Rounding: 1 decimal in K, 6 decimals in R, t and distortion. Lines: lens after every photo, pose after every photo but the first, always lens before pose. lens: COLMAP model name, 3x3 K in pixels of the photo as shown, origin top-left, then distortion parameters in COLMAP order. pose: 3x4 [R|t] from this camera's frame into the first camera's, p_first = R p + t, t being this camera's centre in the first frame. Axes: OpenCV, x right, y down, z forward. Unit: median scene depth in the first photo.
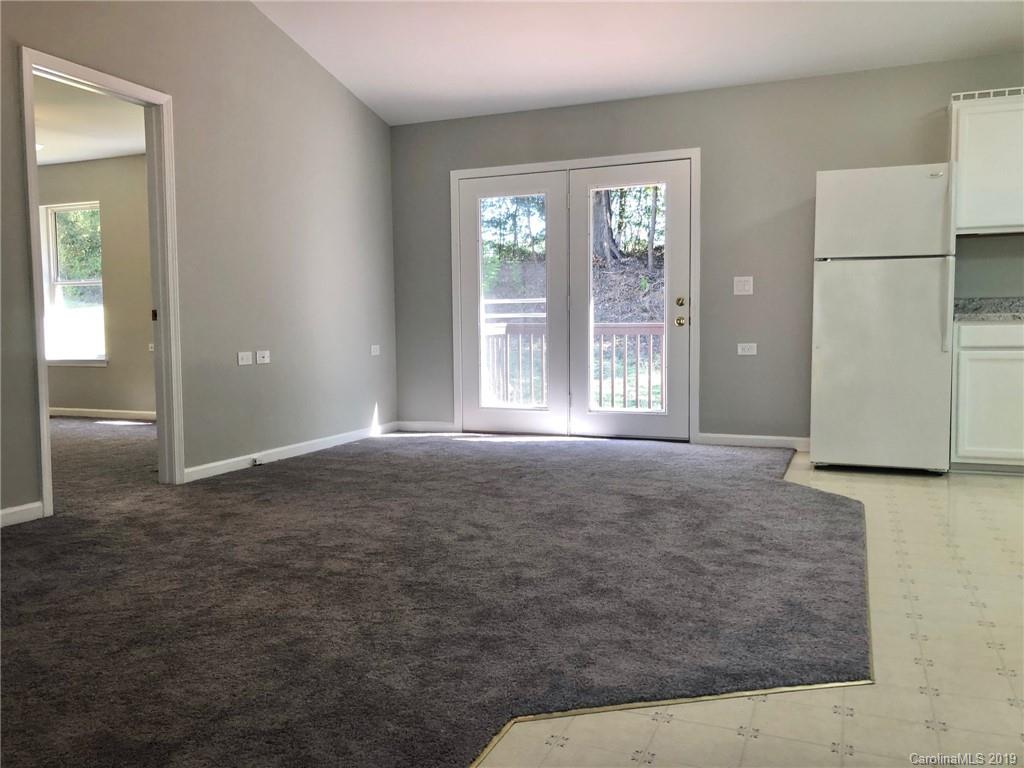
lens RADIAL K [[832.9, 0, 512.0], [0, 832.9, 384.0], [0, 0, 1]] dist [-0.004090, -0.001180]
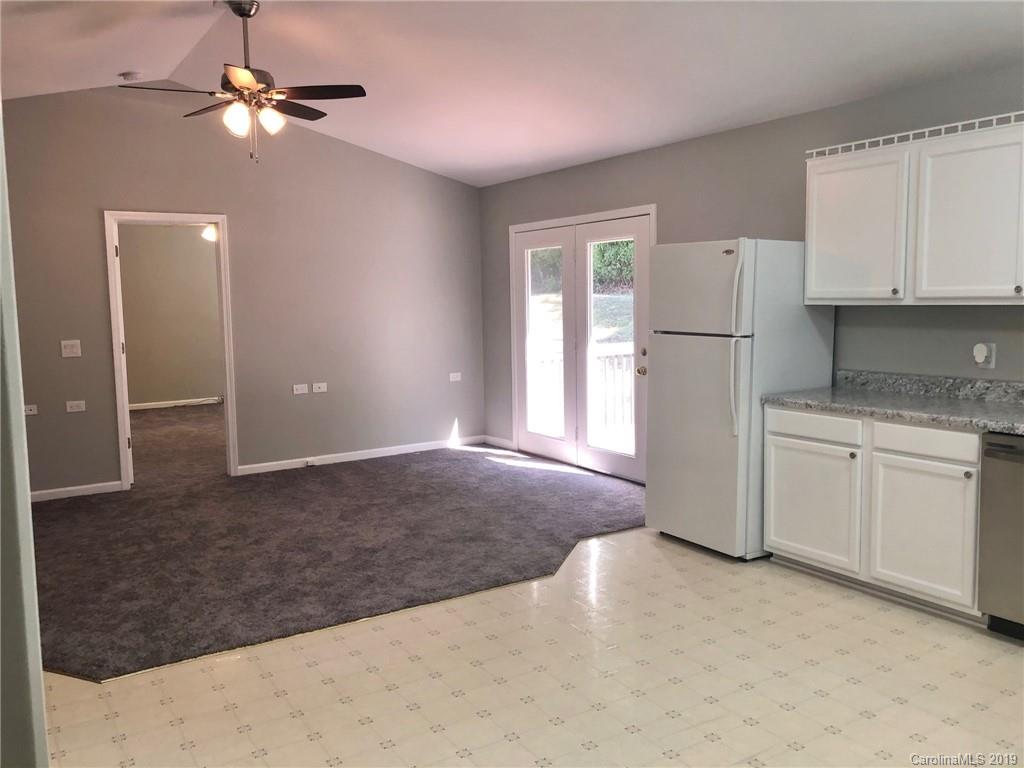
lens RADIAL K [[832.9, 0, 512.0], [0, 832.9, 384.0], [0, 0, 1]] dist [-0.004090, -0.001180]
pose [[0.823714, 0.057610, -0.564071, 0.750060], [-0.032384, 0.997981, 0.054636, -0.126071], [0.566079, -0.026738, 0.823917, 0.054111]]
